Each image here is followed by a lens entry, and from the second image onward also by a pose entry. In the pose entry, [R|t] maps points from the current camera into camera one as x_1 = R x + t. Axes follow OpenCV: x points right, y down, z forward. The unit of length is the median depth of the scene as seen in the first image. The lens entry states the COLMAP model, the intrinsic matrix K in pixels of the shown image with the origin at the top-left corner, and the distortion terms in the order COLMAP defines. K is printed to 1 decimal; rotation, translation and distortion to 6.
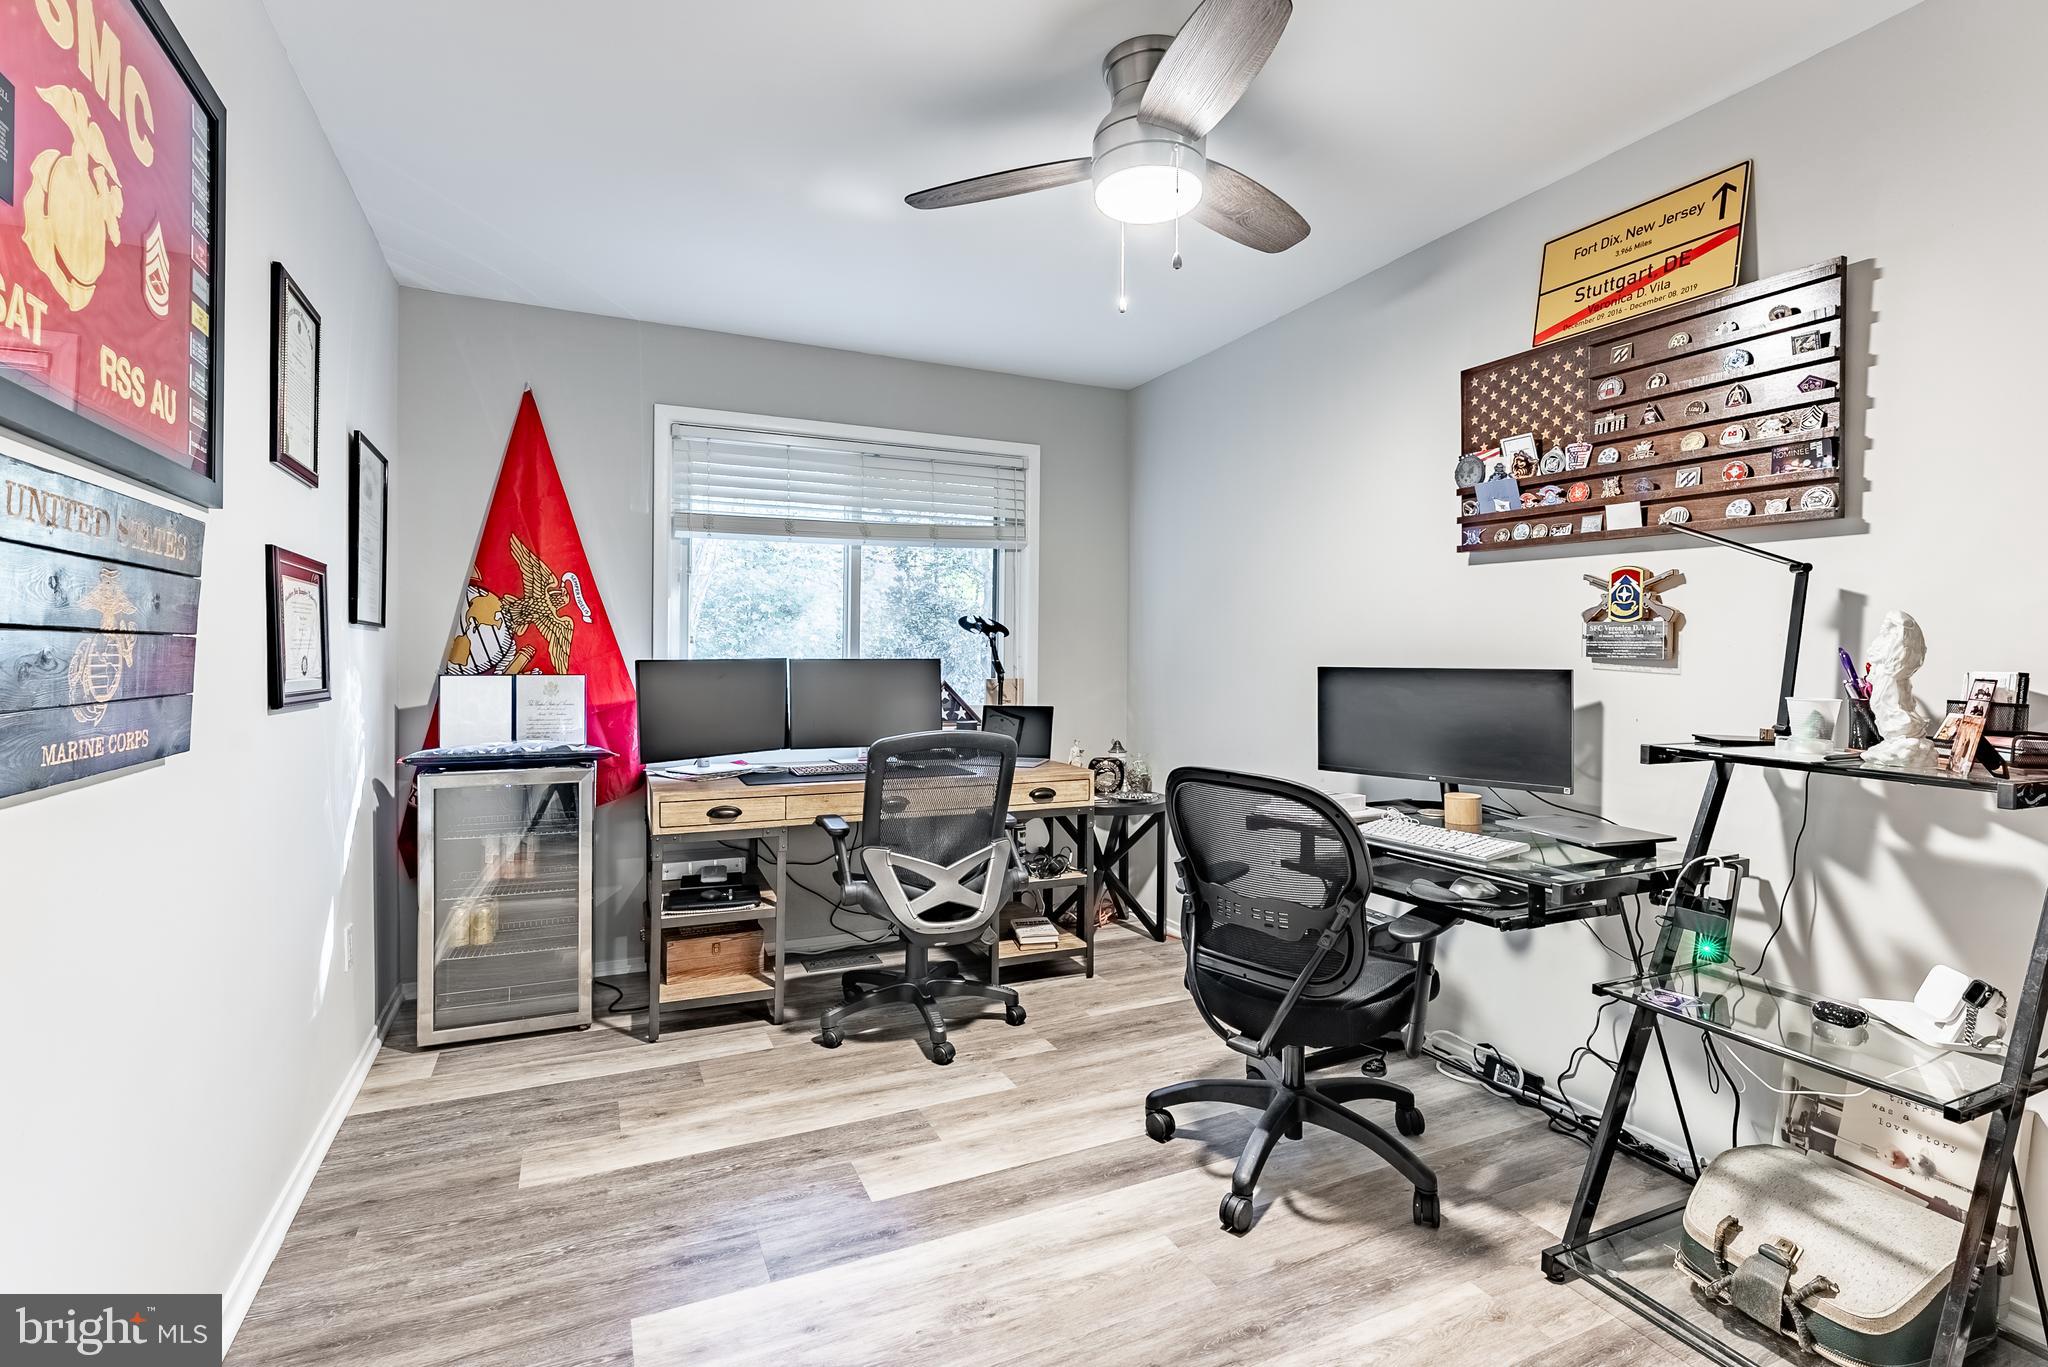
lens RADIAL K [[954.7, 0, 1026.5], [0, 954.7, 662.5], [0, 0, 1]] dist [0.001155, -0.004708]
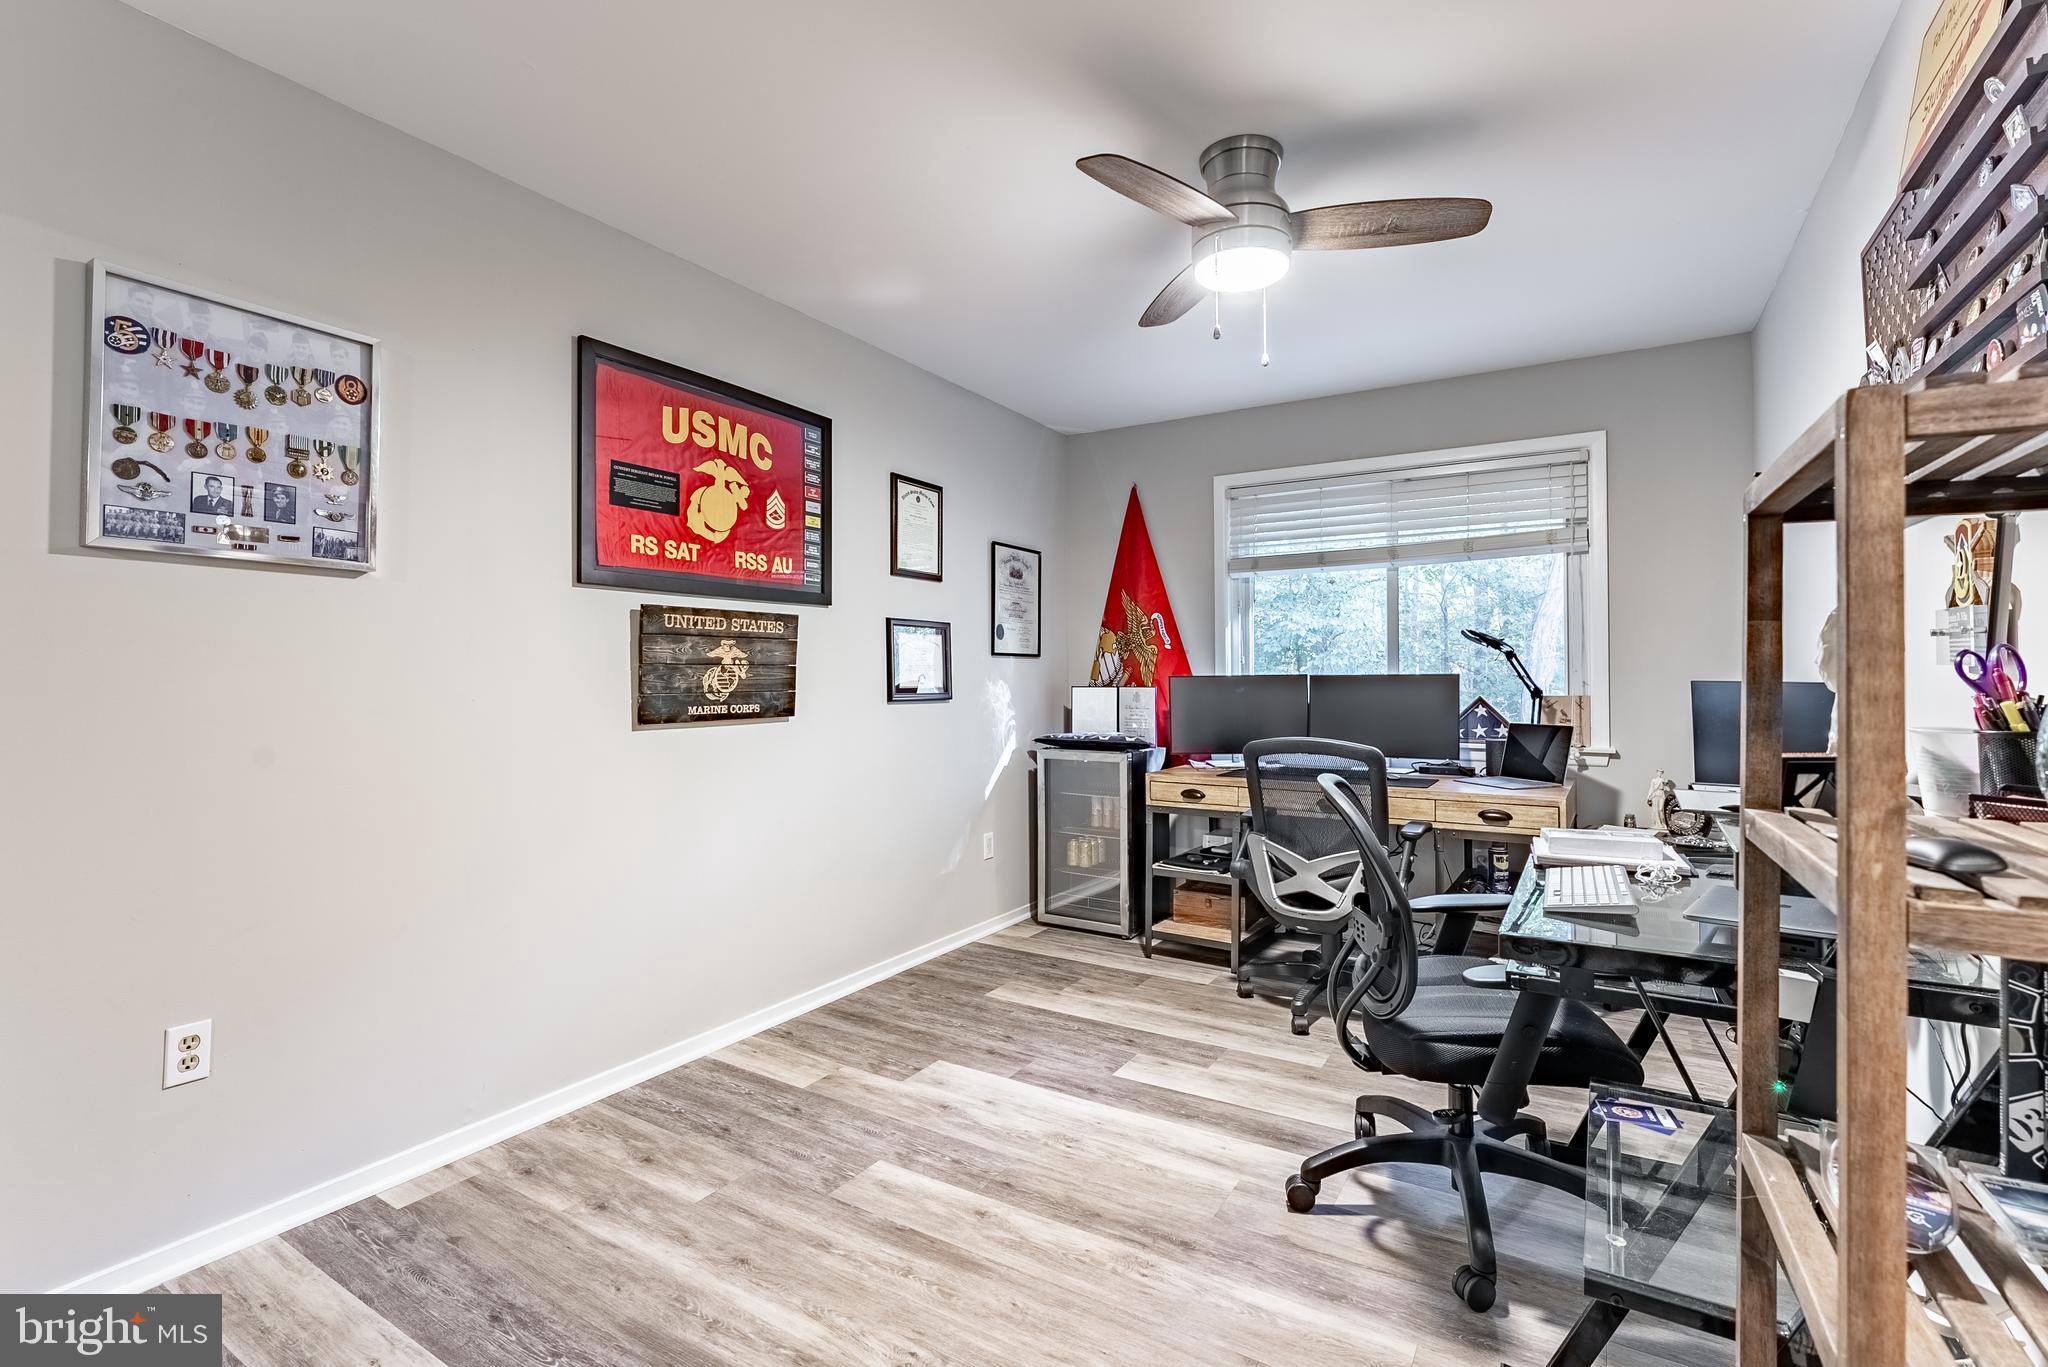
lens RADIAL K [[954.7, 0, 1026.5], [0, 954.7, 662.5], [0, 0, 1]] dist [0.001155, -0.004708]
pose [[0.545039, -0.016847, -0.838241, 0.705727], [0.000145, 0.999800, -0.019999, 0.005627], [0.838410, 0.010778, 0.544933, 0.118495]]
